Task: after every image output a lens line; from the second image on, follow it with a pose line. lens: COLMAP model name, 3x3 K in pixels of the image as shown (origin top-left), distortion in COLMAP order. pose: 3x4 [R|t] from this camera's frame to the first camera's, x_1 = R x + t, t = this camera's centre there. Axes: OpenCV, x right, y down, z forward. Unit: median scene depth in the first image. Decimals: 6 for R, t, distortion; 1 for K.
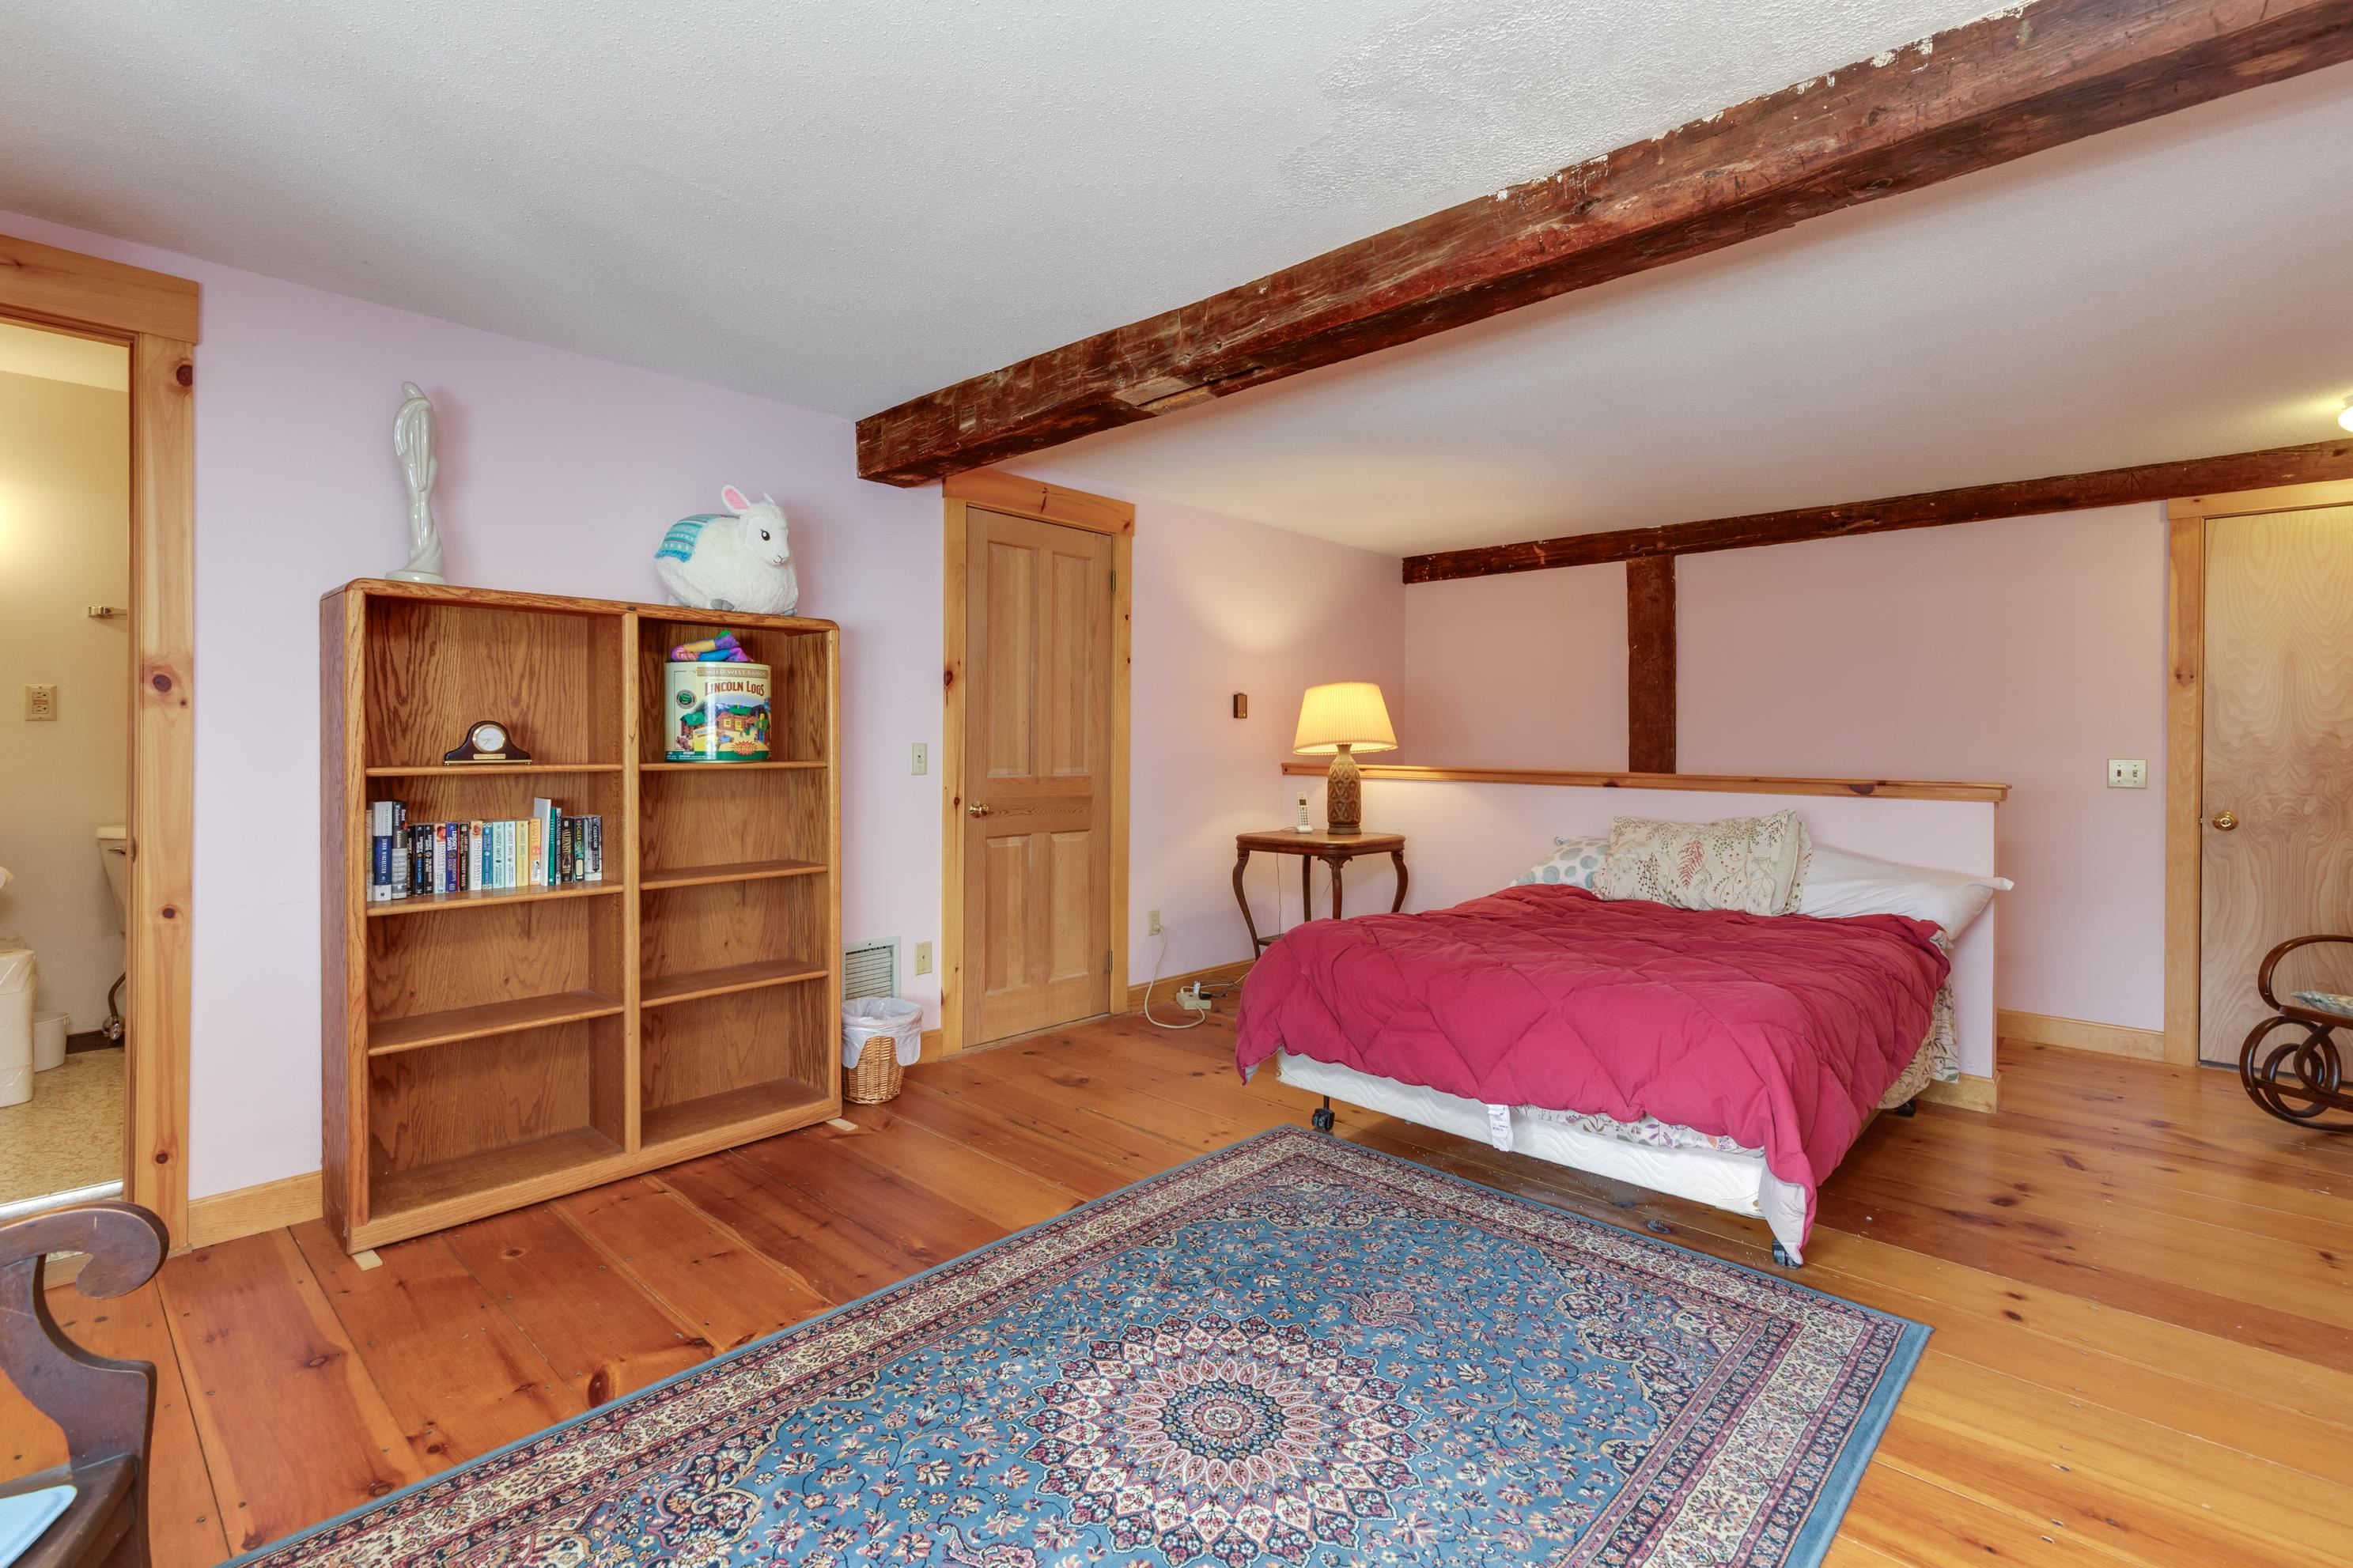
lens RADIAL K [[1084.8, 0, 1187.2], [0, 1084.8, 771.9], [0, 0, 1]] dist [0.004770, 0.000488]
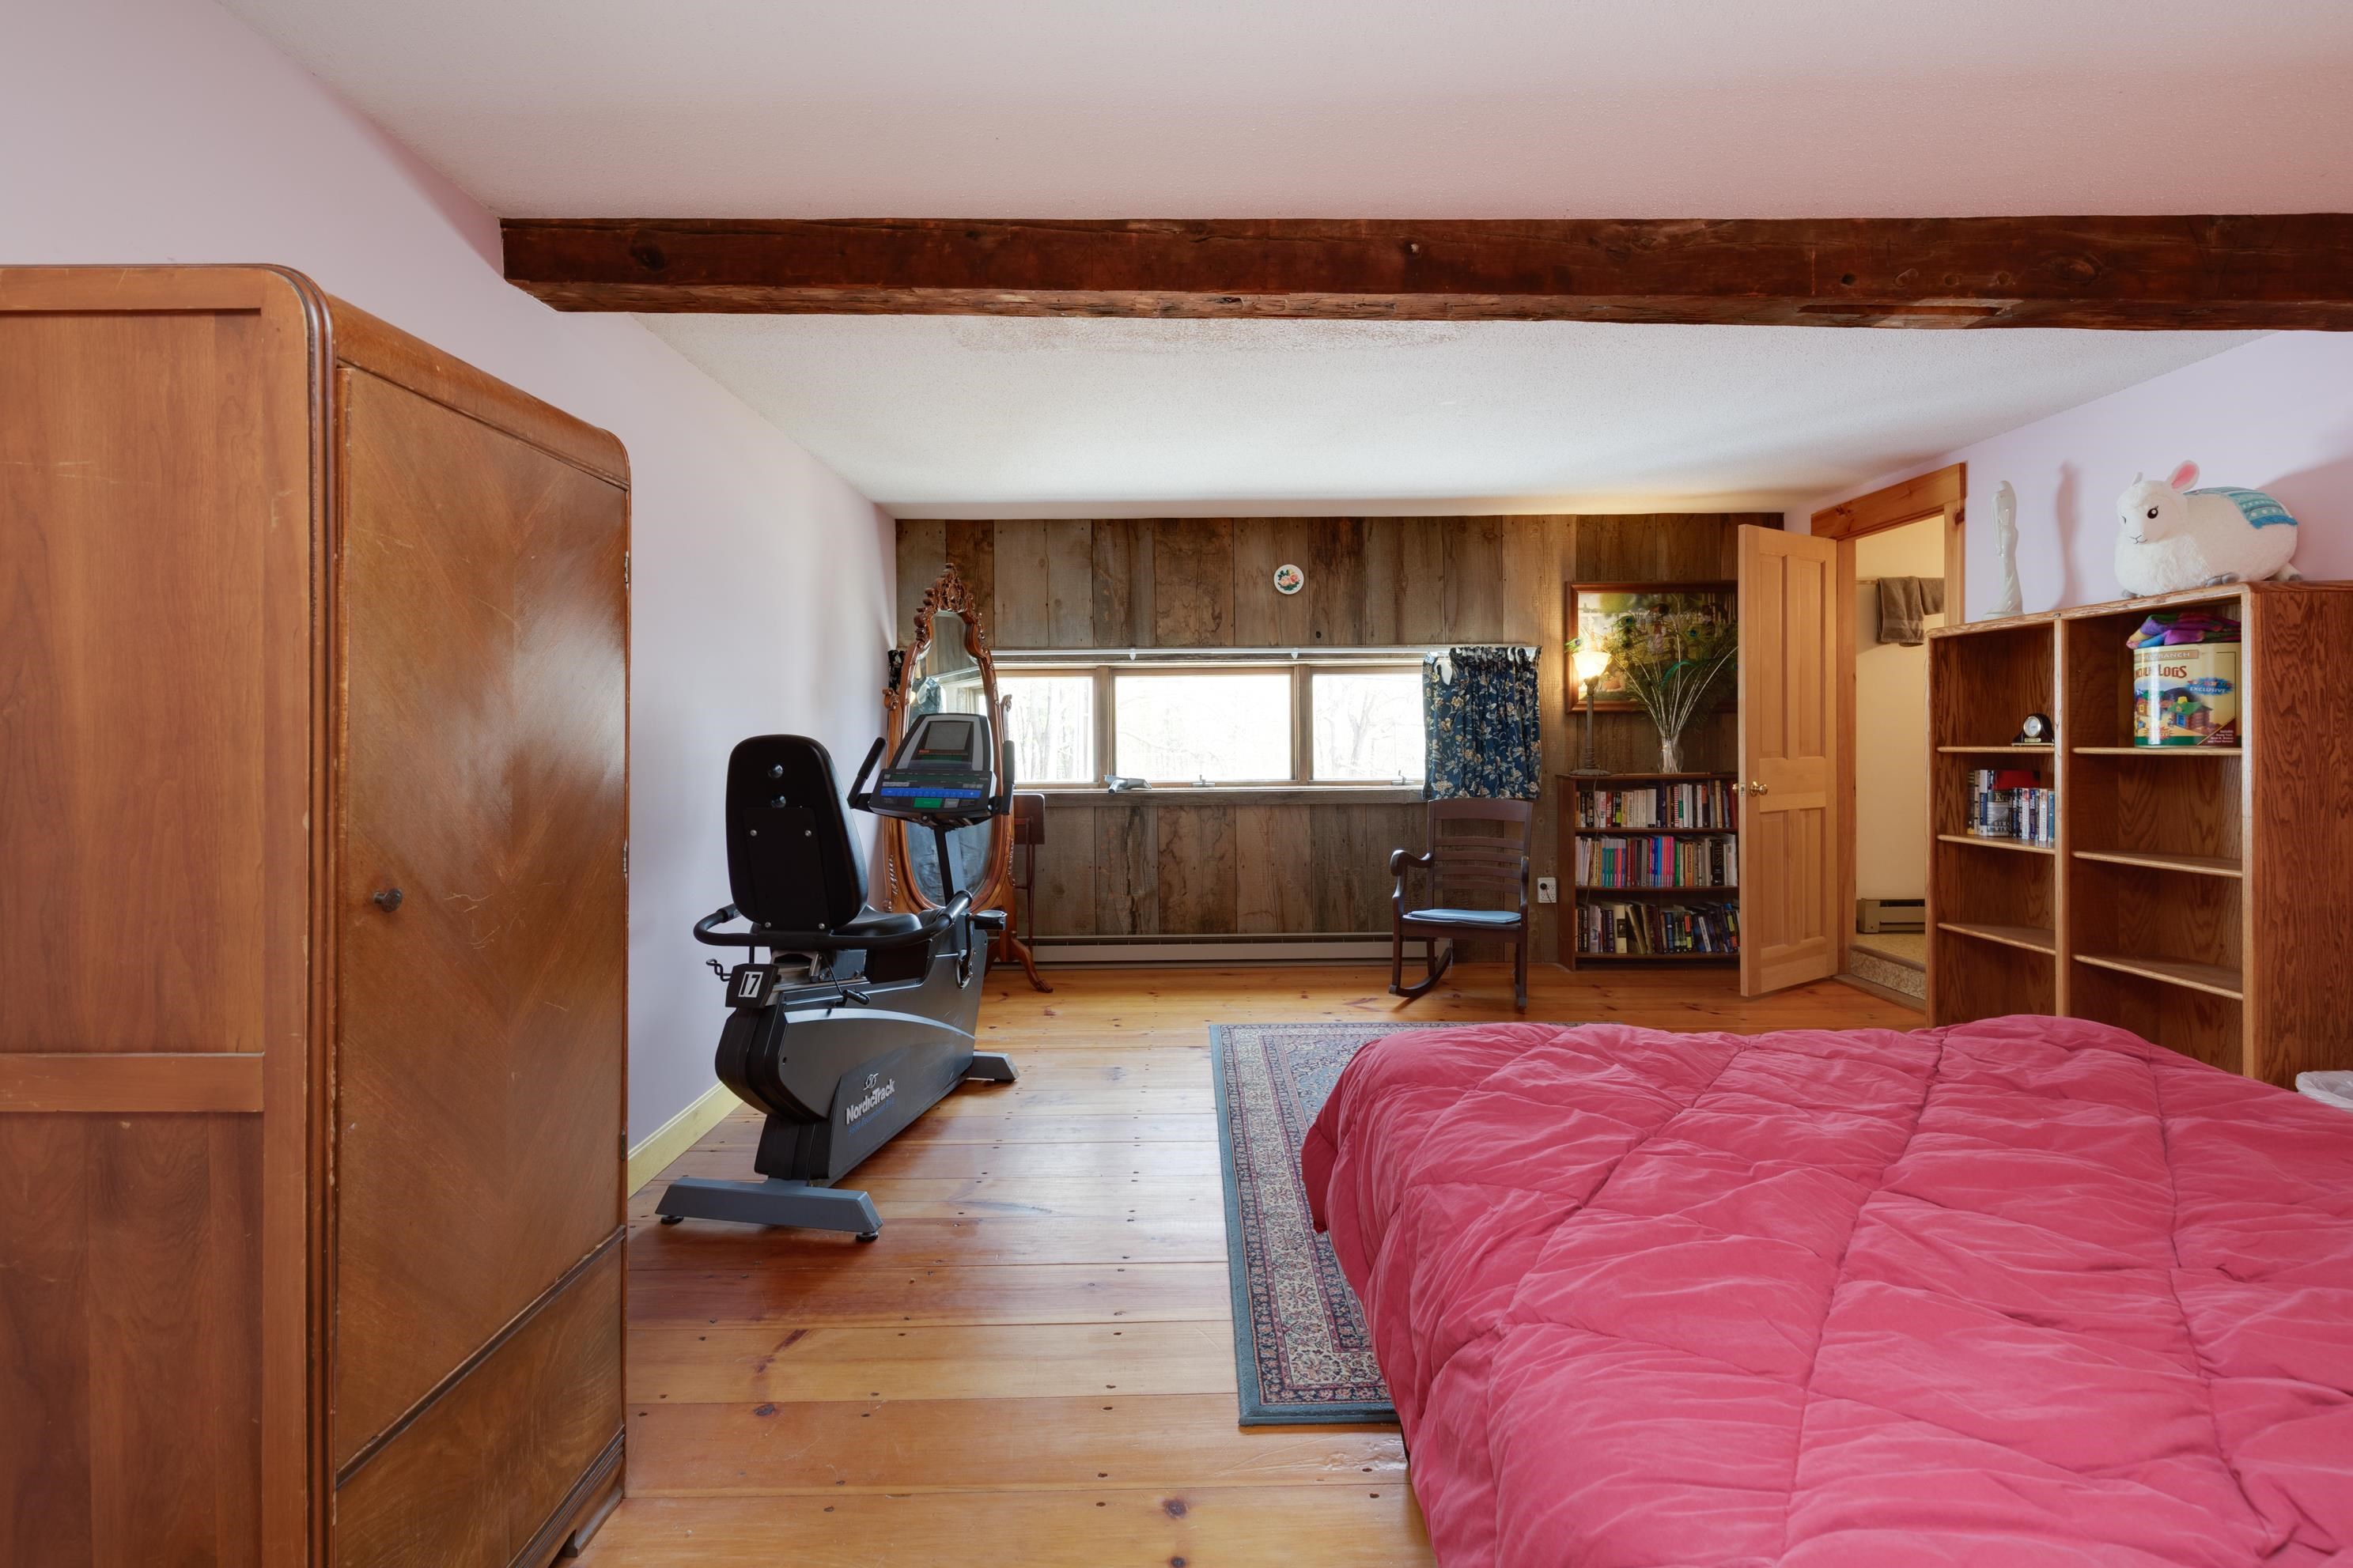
lens RADIAL K [[1084.8, 0, 1199.4], [0, 1084.8, 725.3], [0, 0, 1]] dist [0.004770, 0.000488]
pose [[-0.721455, -0.003594, -0.692452, 1.025173], [-0.010470, 0.999929, 0.005719, -0.029362], [0.692383, 0.011376, -0.721441, 1.270214]]
